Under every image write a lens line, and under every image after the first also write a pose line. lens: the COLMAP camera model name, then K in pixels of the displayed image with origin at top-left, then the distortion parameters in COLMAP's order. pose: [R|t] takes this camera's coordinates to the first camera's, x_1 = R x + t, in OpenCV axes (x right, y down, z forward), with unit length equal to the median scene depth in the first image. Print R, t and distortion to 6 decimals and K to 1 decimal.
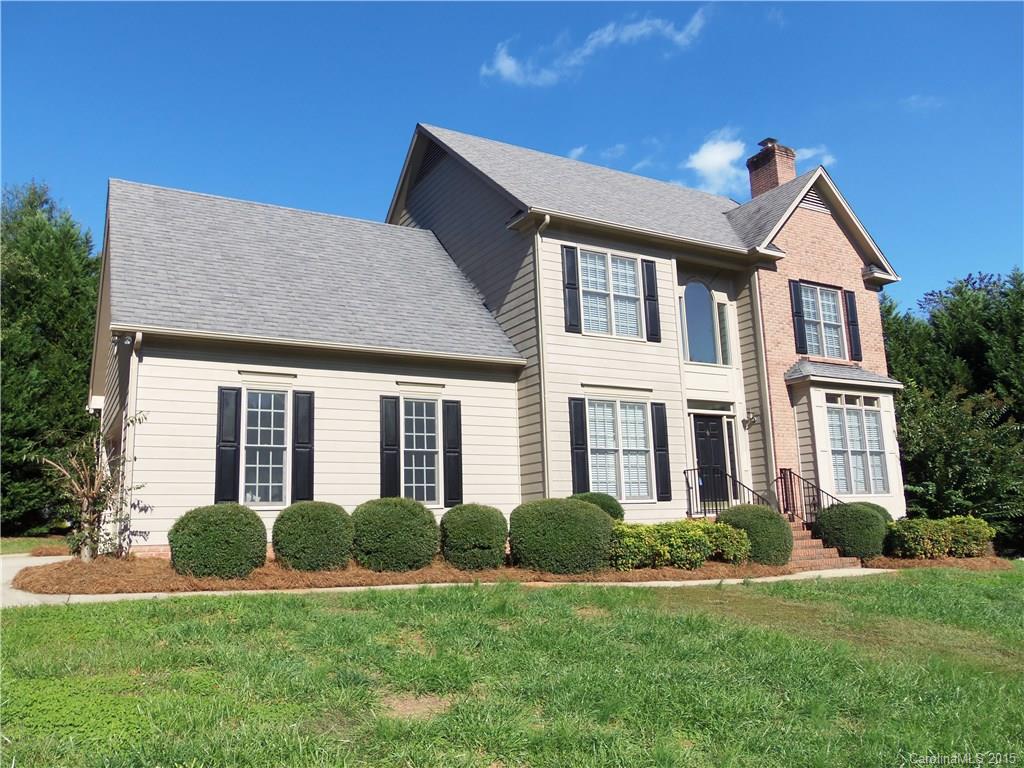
lens RADIAL K [[798.4, 0, 513.2], [0, 798.4, 382.5], [0, 0, 1]] dist [-0.067256, 0.053811]
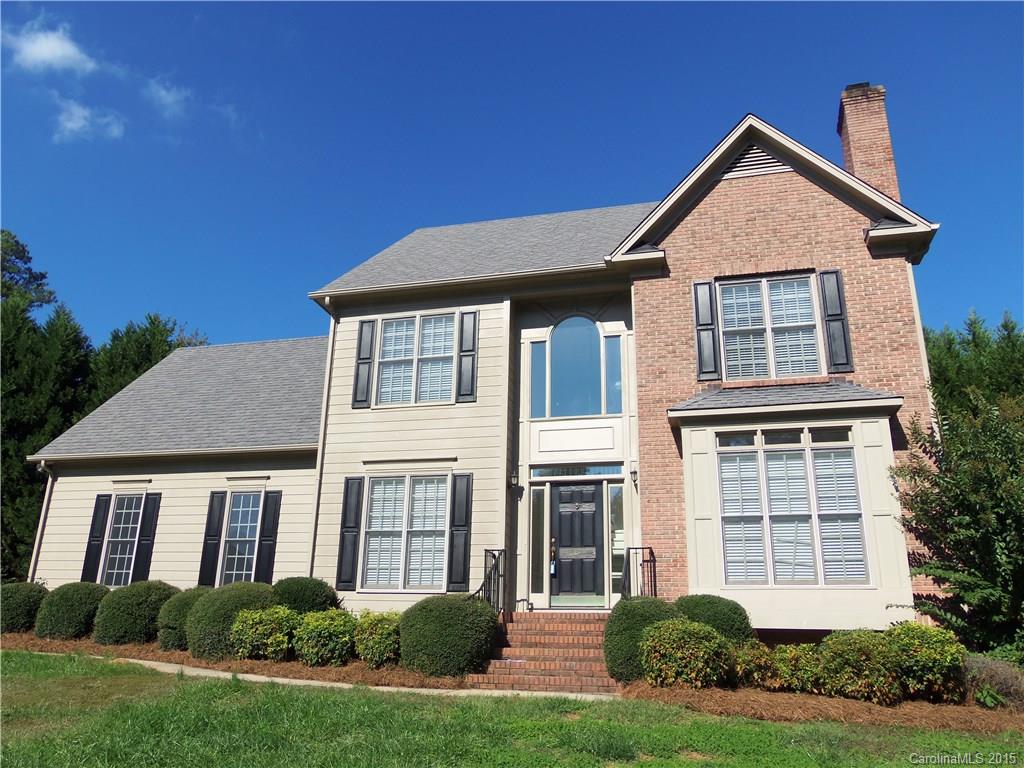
lens RADIAL K [[798.4, 0, 516.1], [0, 798.4, 361.1], [0, 0, 1]] dist [-0.067256, 0.053811]
pose [[0.707635, -0.194236, -0.679356, 0.808624], [0.085571, 0.977955, -0.190476, 0.073985], [0.701377, 0.076654, 0.708657, 0.425244]]
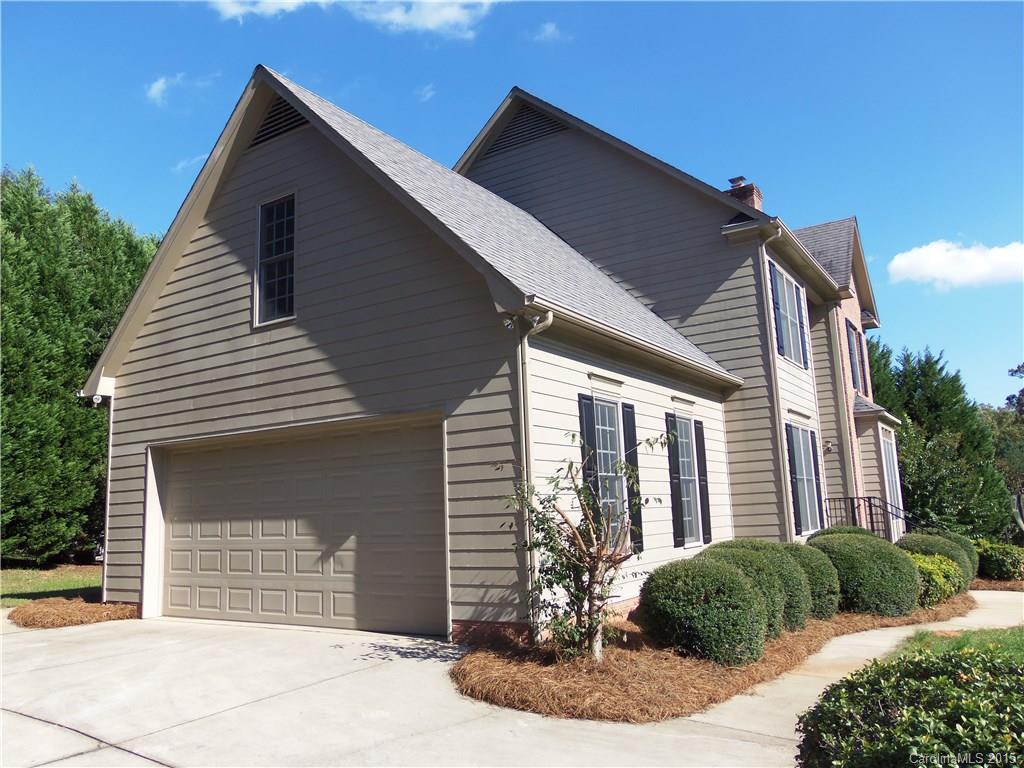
lens RADIAL K [[798.4, 0, 511.0], [0, 798.4, 384.4], [0, 0, 1]] dist [-0.067256, 0.053811]
pose [[0.895207, 0.071523, 0.439874, -0.583576], [-0.071058, 0.997318, -0.017548, 0.011187], [-0.439949, -0.015548, 0.897888, 0.273980]]
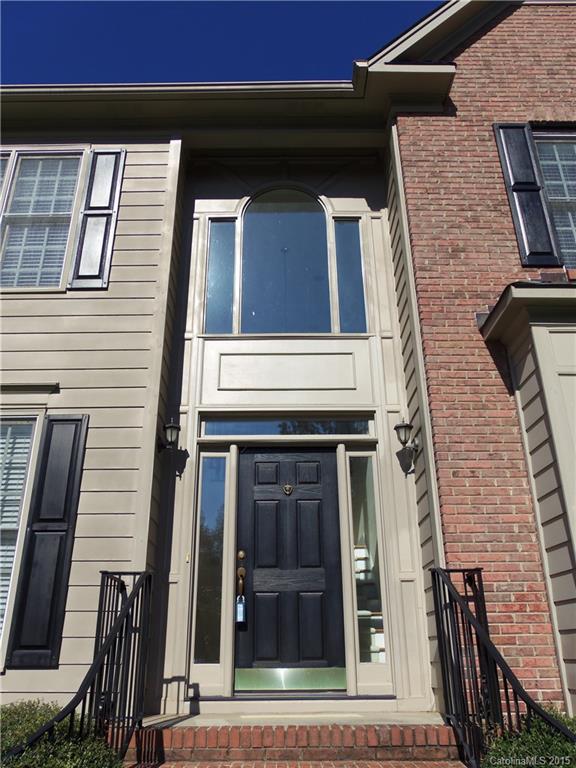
lens RADIAL K [[598.8, 0, 288.4], [0, 598.8, 395.1], [0, 0, 1]] dist [-0.067256, 0.053811]
pose [[0.862880, -0.174605, -0.474290, 0.427879], [0.070836, 0.970947, -0.228571, 0.093573], [0.500420, 0.163633, 0.850179, 0.778570]]
